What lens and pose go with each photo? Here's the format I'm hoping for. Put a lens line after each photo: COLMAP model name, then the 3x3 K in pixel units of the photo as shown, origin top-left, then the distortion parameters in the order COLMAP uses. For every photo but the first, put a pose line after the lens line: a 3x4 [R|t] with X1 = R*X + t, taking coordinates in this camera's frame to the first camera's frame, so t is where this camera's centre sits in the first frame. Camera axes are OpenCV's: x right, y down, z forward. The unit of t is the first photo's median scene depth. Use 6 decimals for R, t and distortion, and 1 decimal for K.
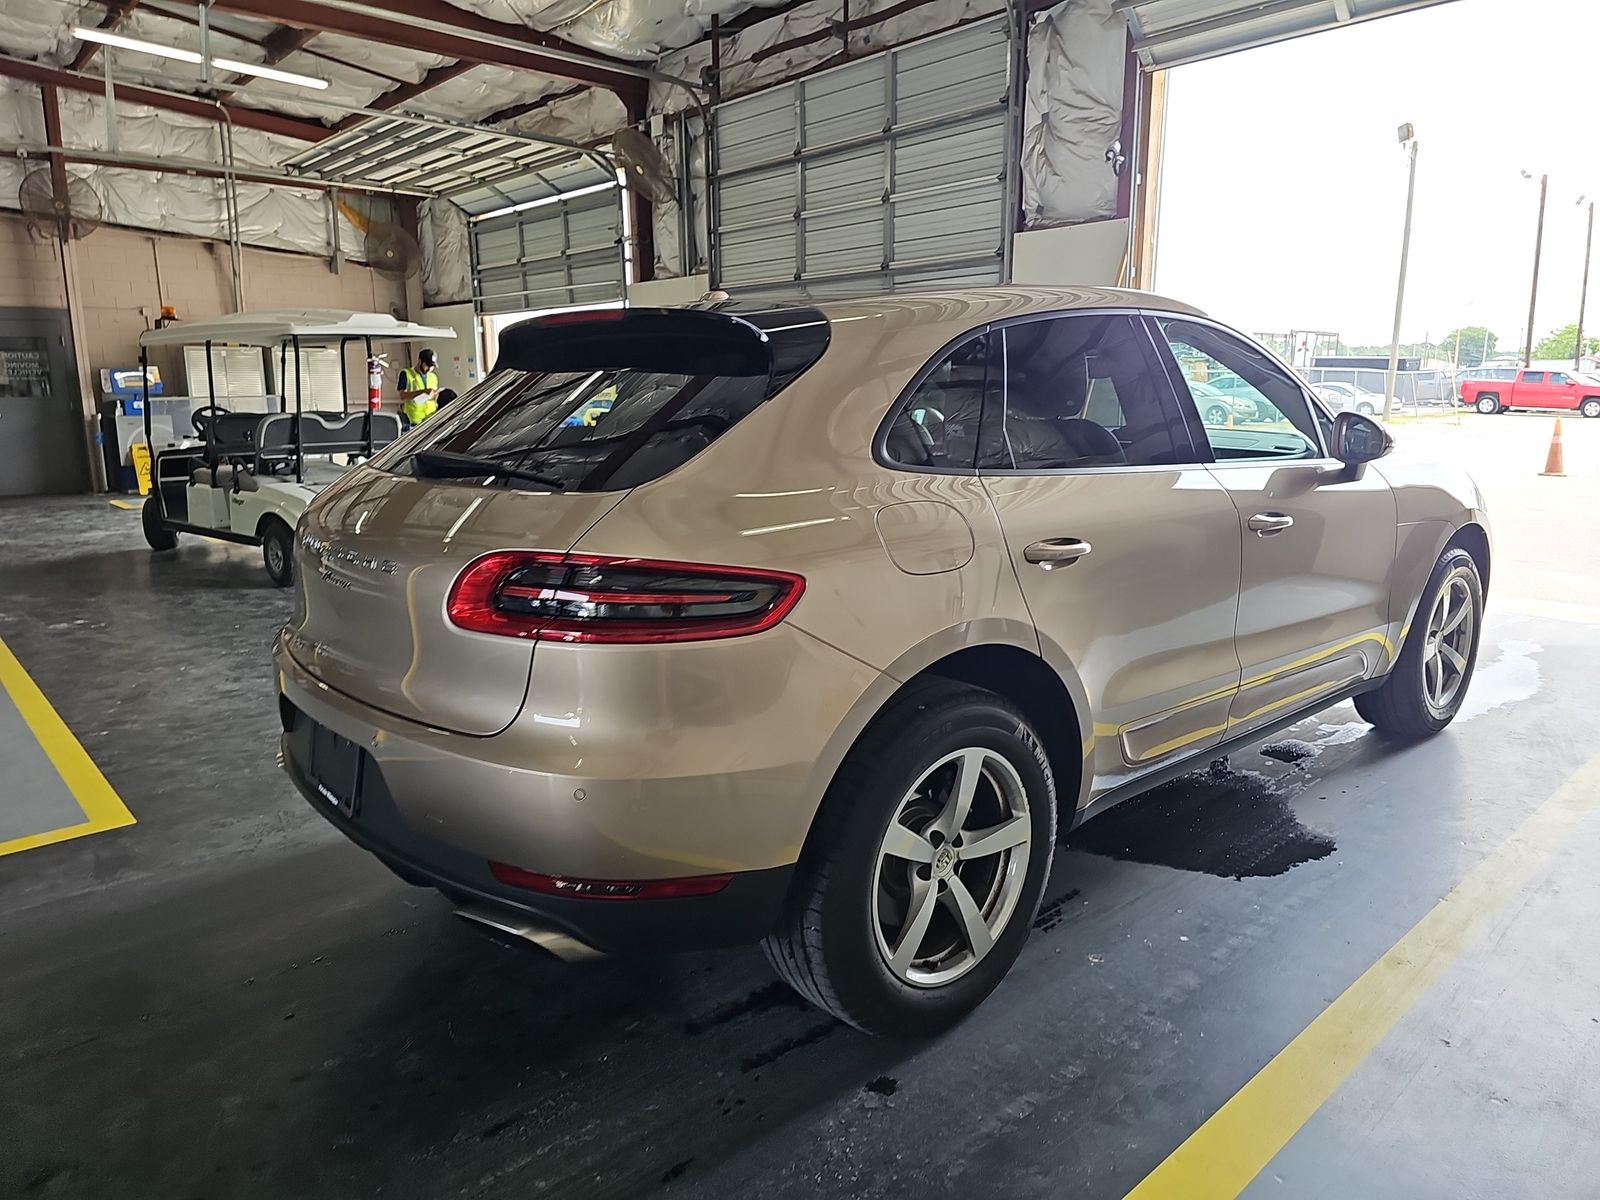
lens RADIAL K [[1045.8, 0, 790.9], [0, 1045.8, 602.0], [0, 0, 1]] dist [0.025322, -0.001323]
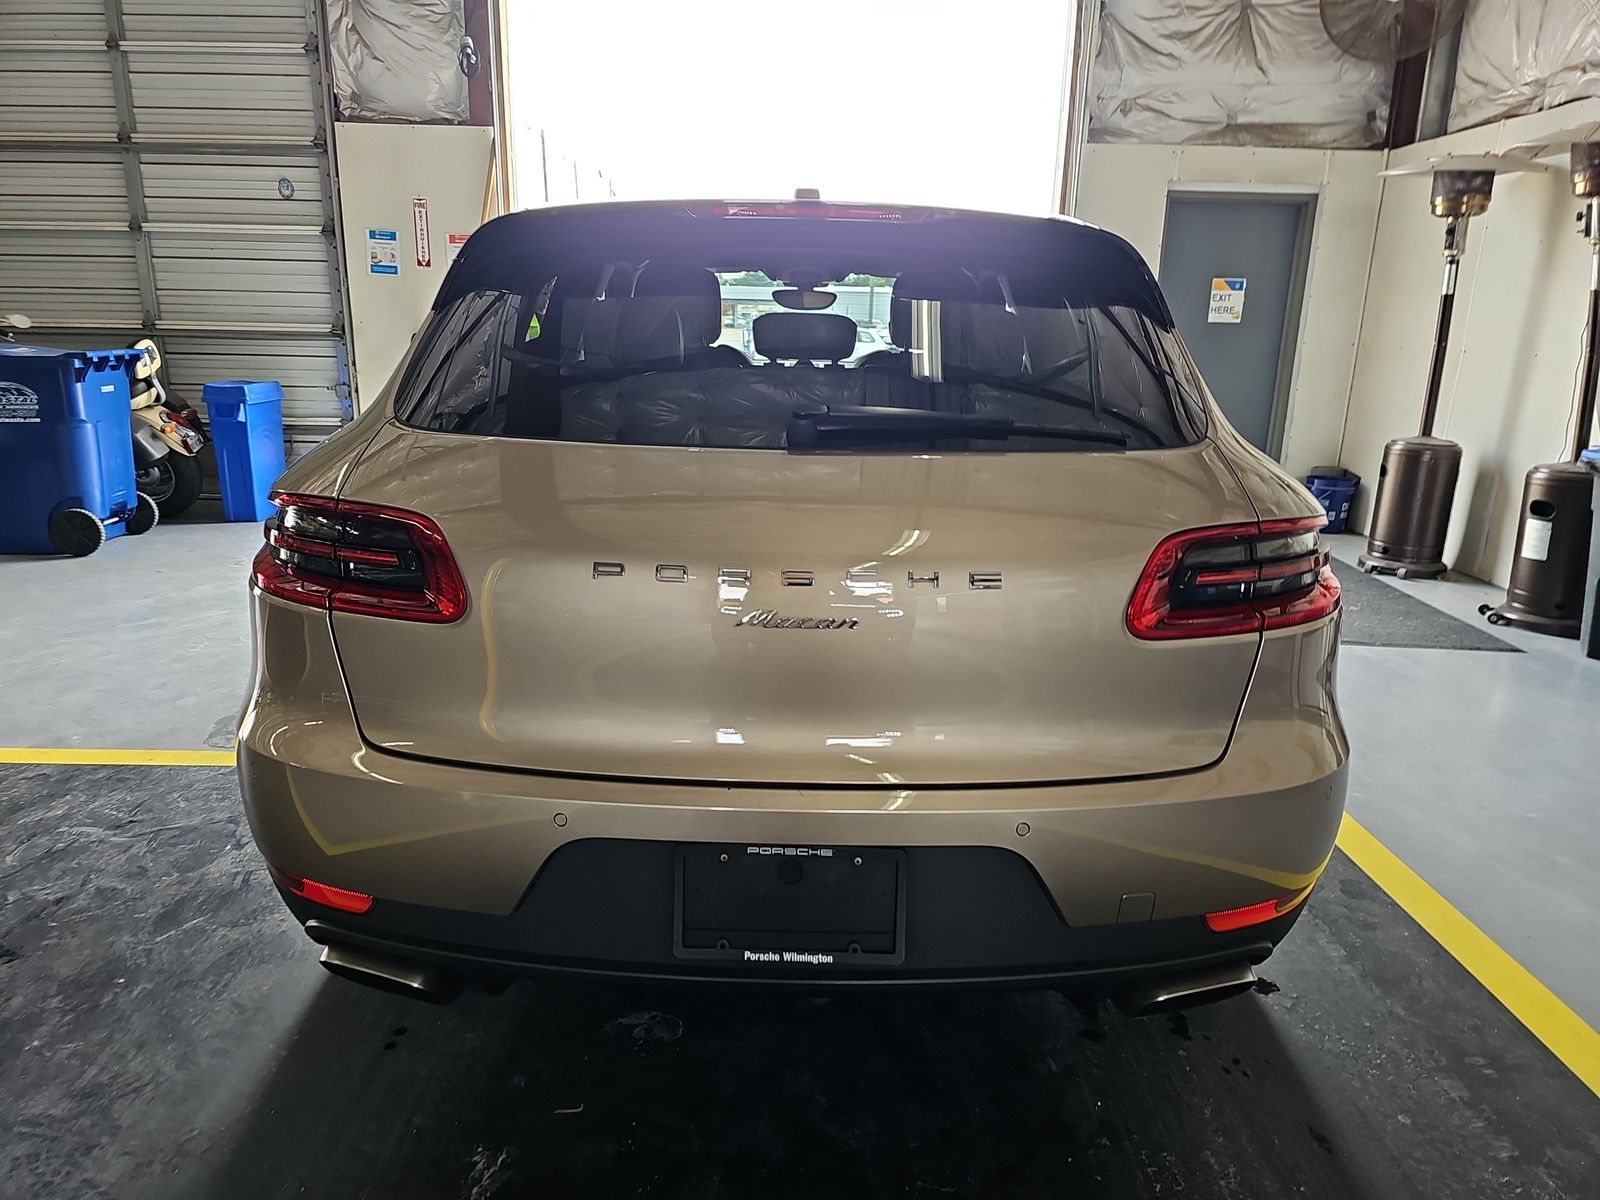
lens RADIAL K [[1045.8, 0, 790.9], [0, 1045.8, 602.0], [0, 0, 1]] dist [0.025322, -0.001323]
pose [[0.678295, -0.174177, 0.713848, -0.212266], [0.132240, 0.984573, 0.114580, -0.018601], [-0.722792, 0.016681, 0.690864, 0.152188]]
